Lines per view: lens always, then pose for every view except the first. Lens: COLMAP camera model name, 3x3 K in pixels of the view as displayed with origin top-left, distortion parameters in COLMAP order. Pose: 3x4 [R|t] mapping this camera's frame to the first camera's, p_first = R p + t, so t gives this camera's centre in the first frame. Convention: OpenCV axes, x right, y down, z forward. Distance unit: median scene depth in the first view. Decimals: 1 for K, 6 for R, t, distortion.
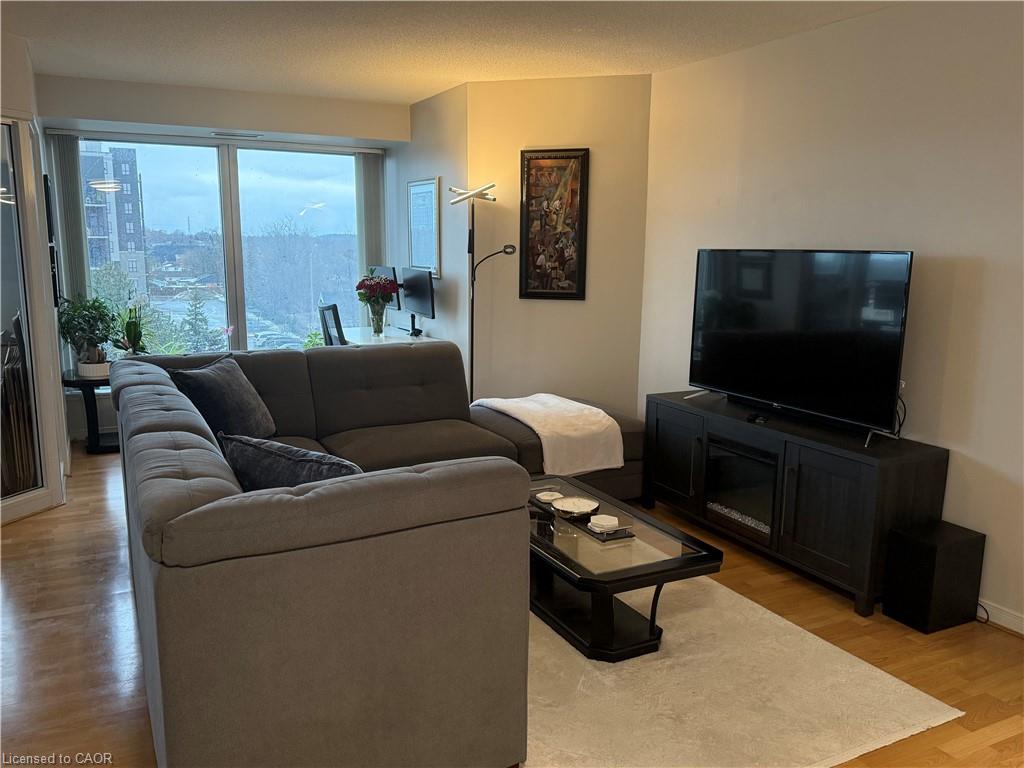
lens RADIAL K [[816.4, 0, 508.6], [0, 816.4, 392.5], [0, 0, 1]] dist [0.047283, -0.024867]
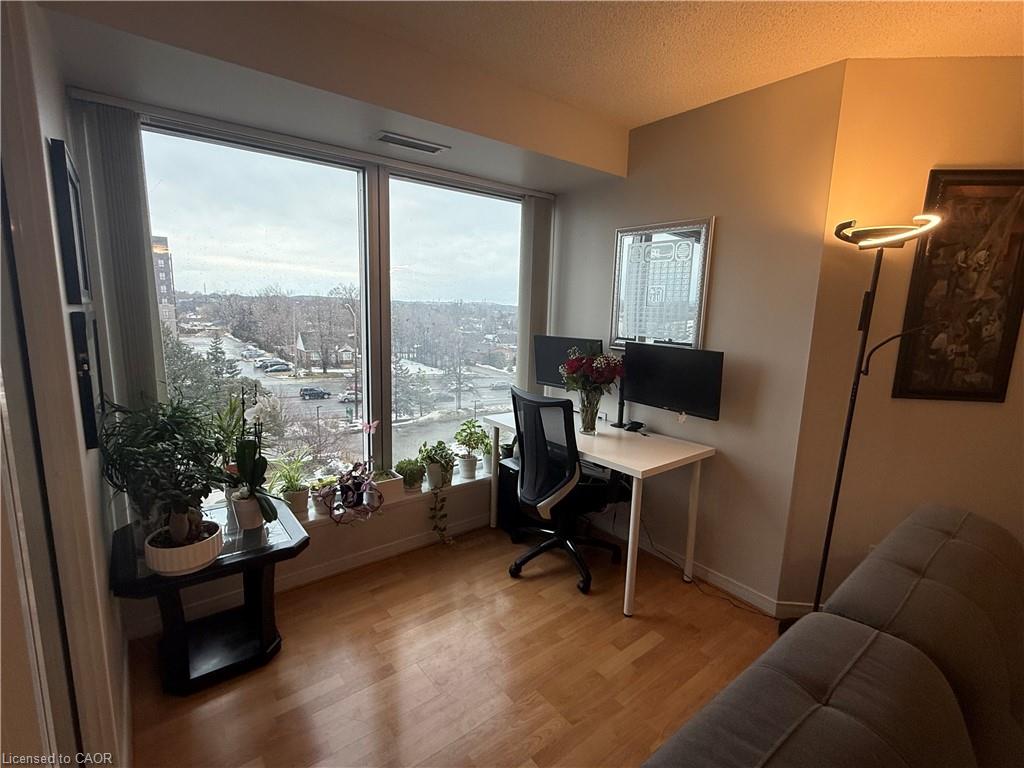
lens RADIAL K [[473.3, 0, 515.5], [0, 473.3, 386.8], [0, 0, 1]] dist [0.004274, -0.000281]
pose [[0.978488, -0.017823, 0.205533, -0.375923], [0.019522, 0.999790, -0.006241, -0.130427], [-0.205378, 0.010119, 0.978630, 0.702088]]
